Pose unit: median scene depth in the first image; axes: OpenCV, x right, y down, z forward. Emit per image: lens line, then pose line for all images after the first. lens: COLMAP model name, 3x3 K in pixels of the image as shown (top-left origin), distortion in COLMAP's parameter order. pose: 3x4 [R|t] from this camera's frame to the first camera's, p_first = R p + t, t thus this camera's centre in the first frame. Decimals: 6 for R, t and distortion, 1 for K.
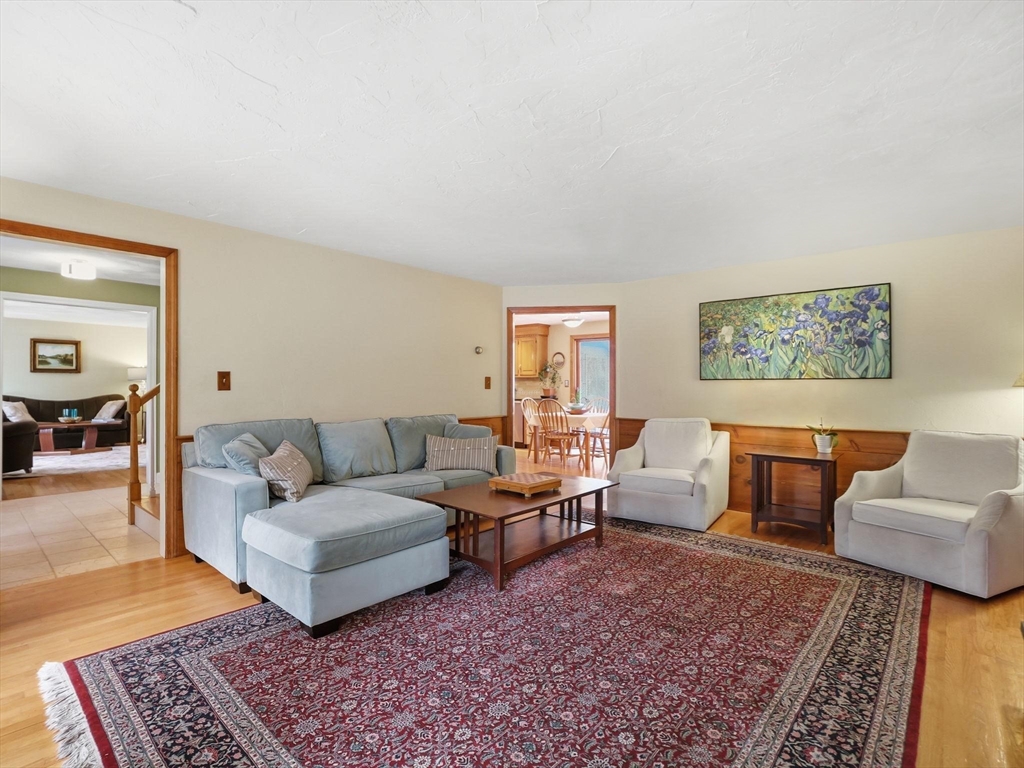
lens RADIAL K [[499.3, 0, 516.7], [0, 499.3, 385.0], [0, 0, 1]] dist [-0.010822, -0.002250]
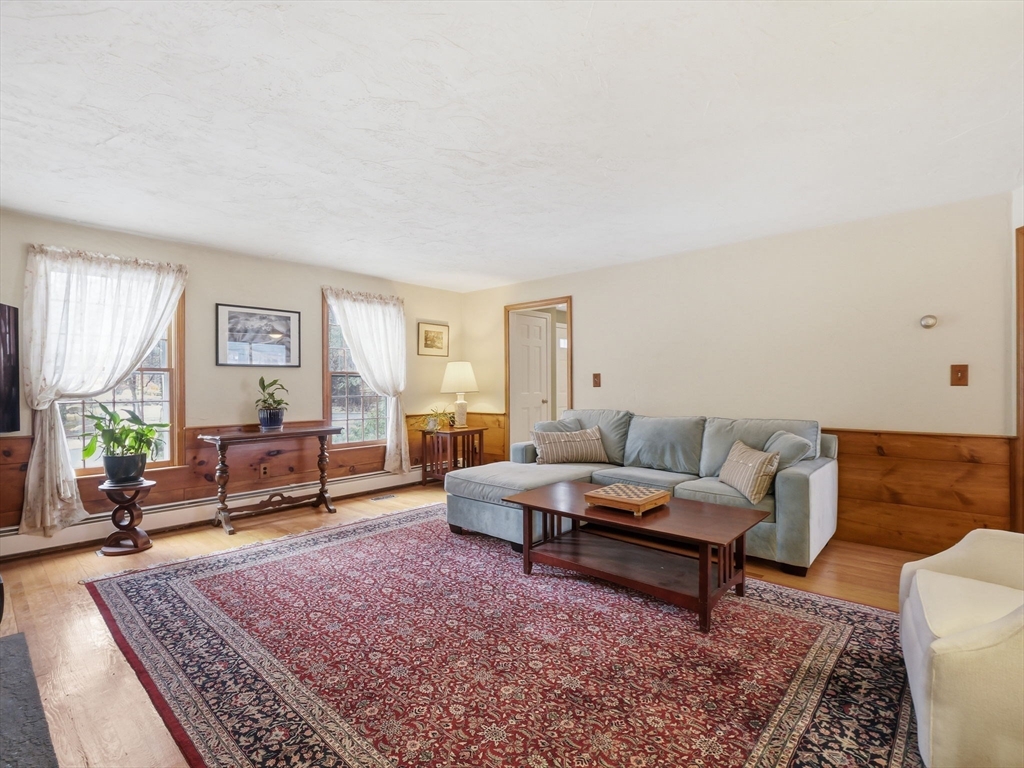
lens RADIAL K [[497.9, 0, 511.6], [0, 497.9, 389.3], [0, 0, 1]] dist [-0.015755, -0.000360]
pose [[-0.013929, 0.007043, -0.999878, 1.267112], [0.009130, 0.999934, 0.006916, 0.008641], [0.999861, -0.009032, -0.013993, 1.203162]]
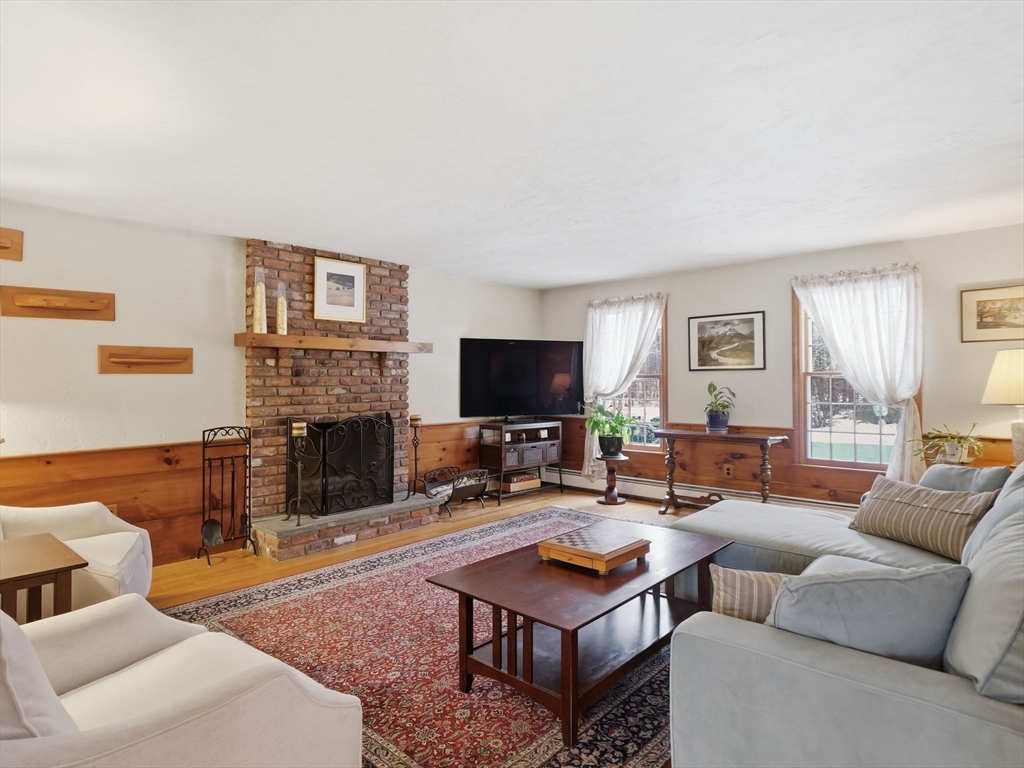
lens RADIAL K [[581.5, 0, 510.6], [0, 581.5, 377.4], [0, 0, 1]] dist [-0.003431, -0.000012]
pose [[-0.999761, 0.002315, 0.021750, 0.162323], [0.002035, 0.999914, -0.012923, -0.019221], [-0.021778, -0.012875, -0.999680, 2.586307]]
